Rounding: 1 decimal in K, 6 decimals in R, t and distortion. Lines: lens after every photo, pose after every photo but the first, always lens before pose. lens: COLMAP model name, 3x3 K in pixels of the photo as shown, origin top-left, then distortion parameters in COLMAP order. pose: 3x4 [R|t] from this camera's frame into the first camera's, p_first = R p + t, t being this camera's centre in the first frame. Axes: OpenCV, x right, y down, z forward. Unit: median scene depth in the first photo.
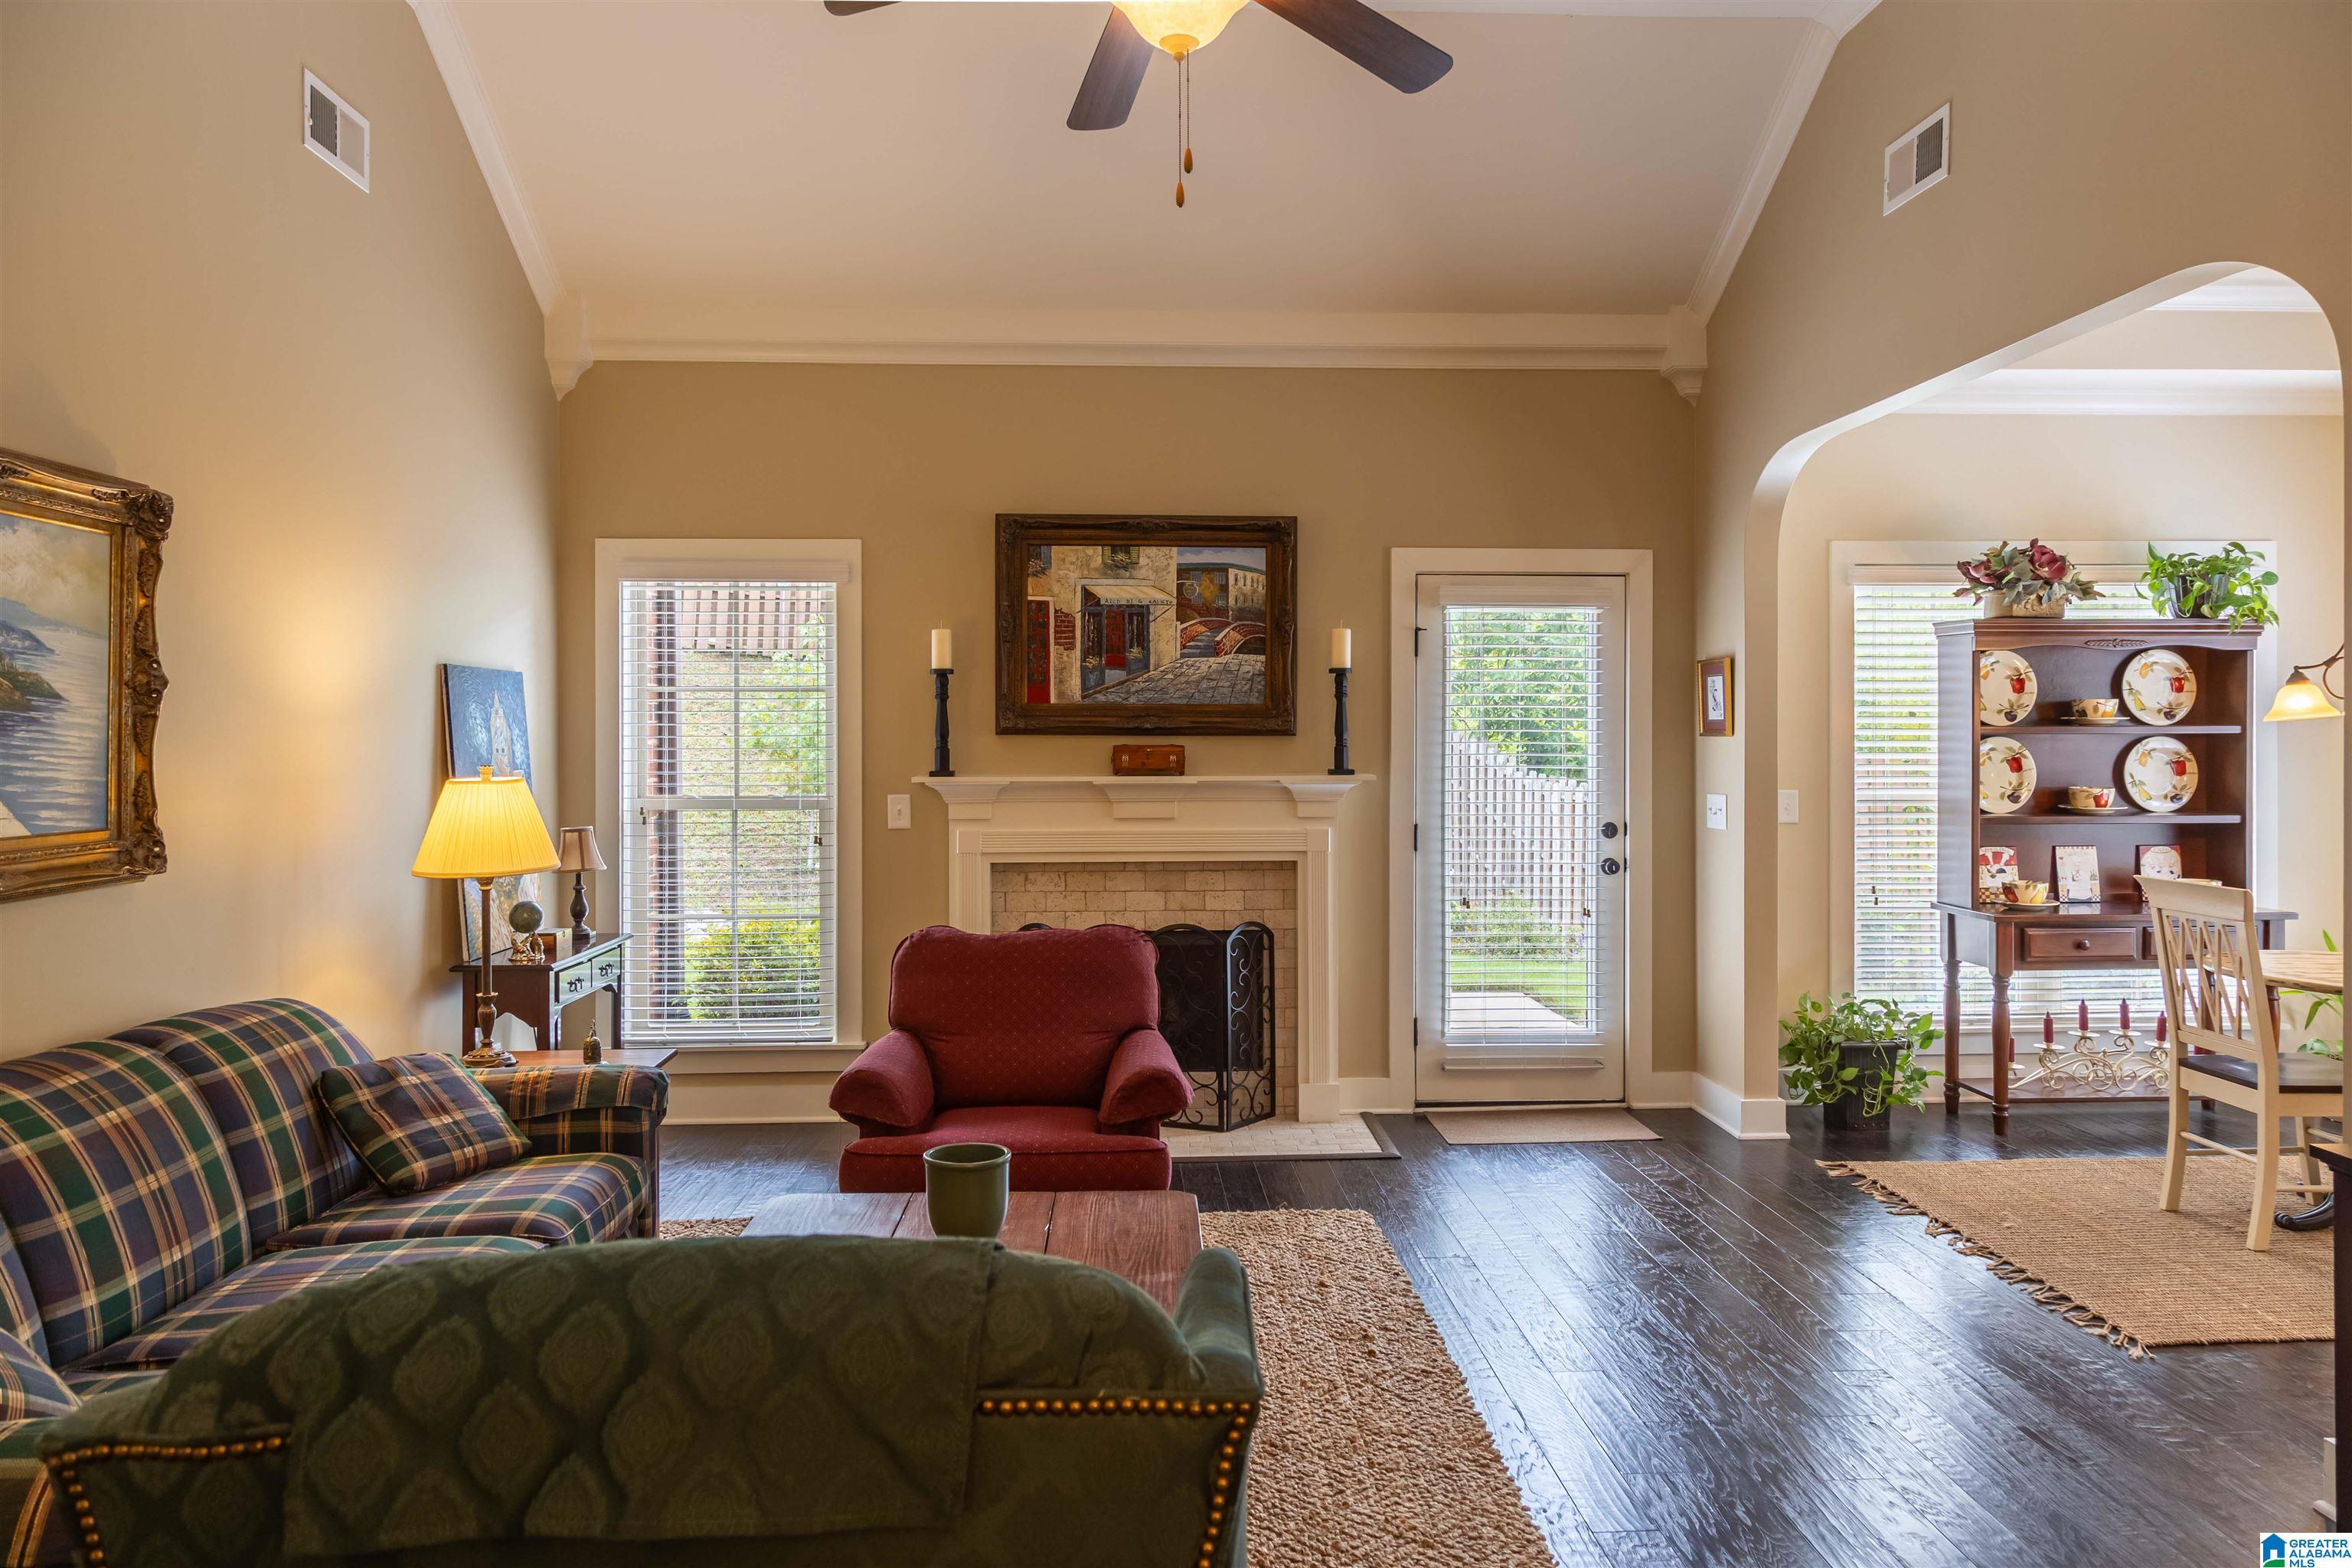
lens RADIAL K [[1627.8, 0, 1182.8], [0, 1627.8, 735.6], [0, 0, 1]] dist [0.000722, 0.003122]
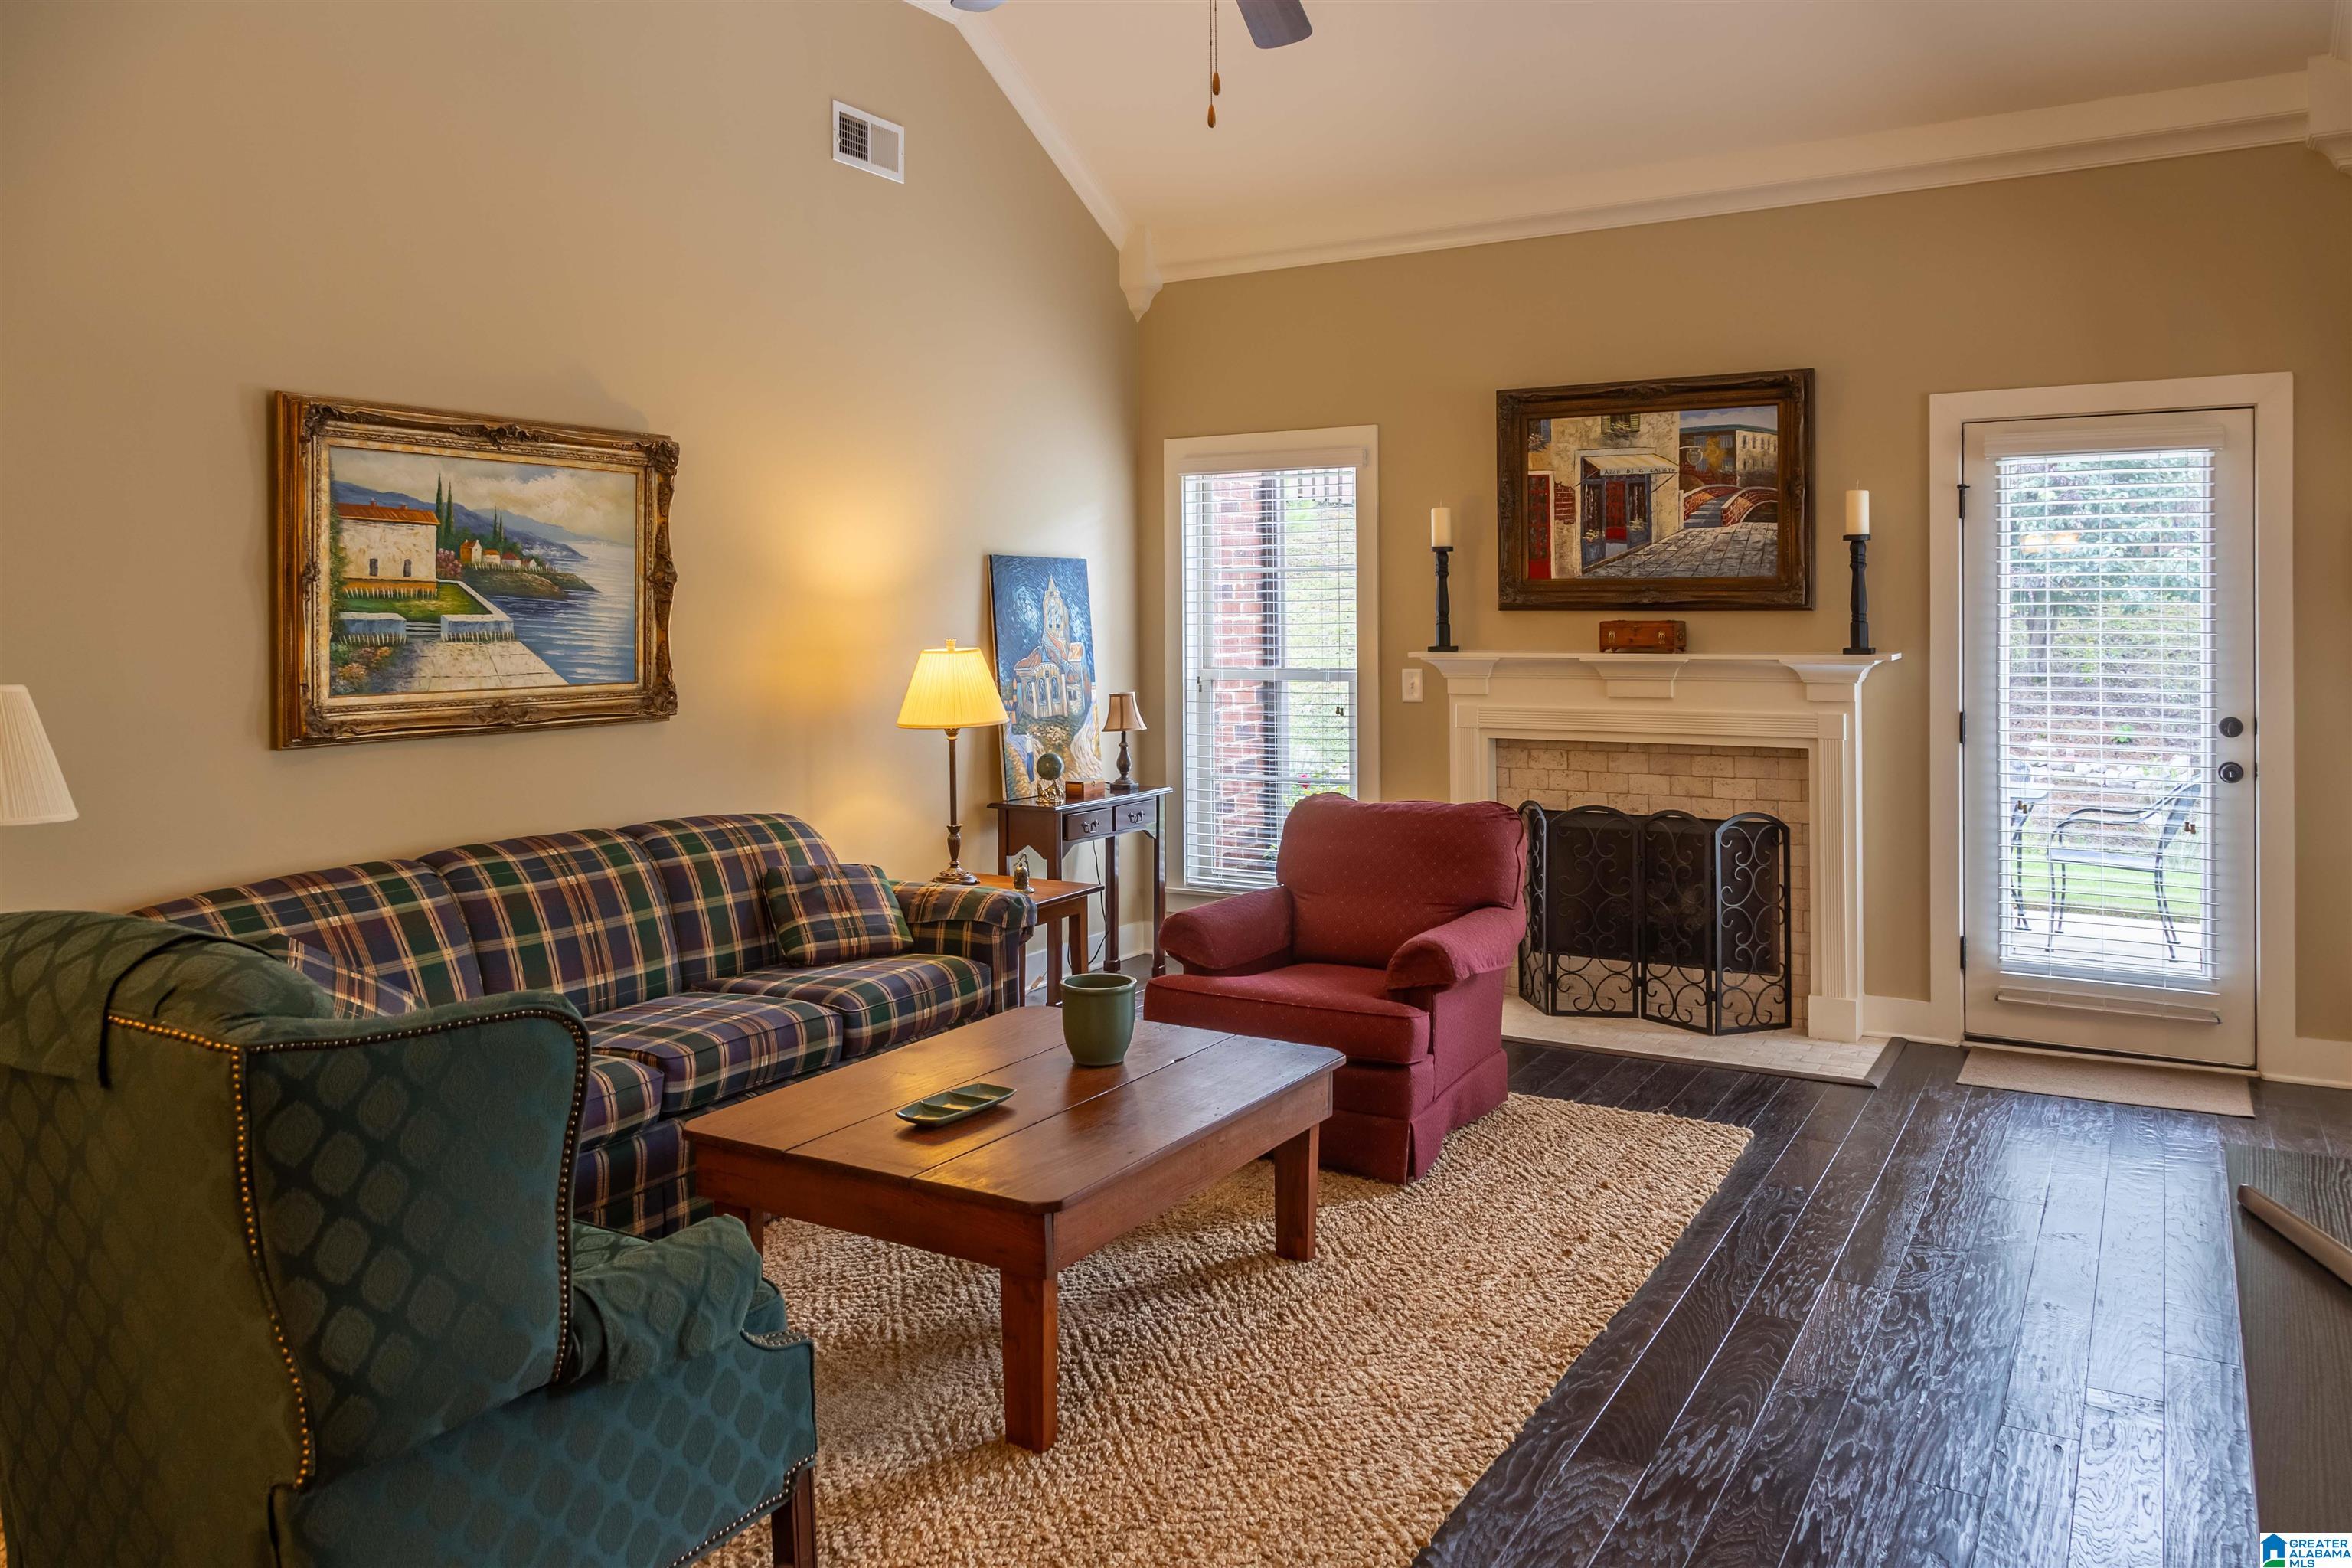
lens RADIAL K [[1684.6, 0, 1183.2], [0, 1684.6, 611.6], [0, 0, 1]] dist [-0.003347, 0.001213]
pose [[0.831262, -0.003650, -0.555868, 0.301194], [0.004521, 0.999990, 0.000194, -0.001075], [0.555862, -0.002675, 0.831270, 0.028015]]
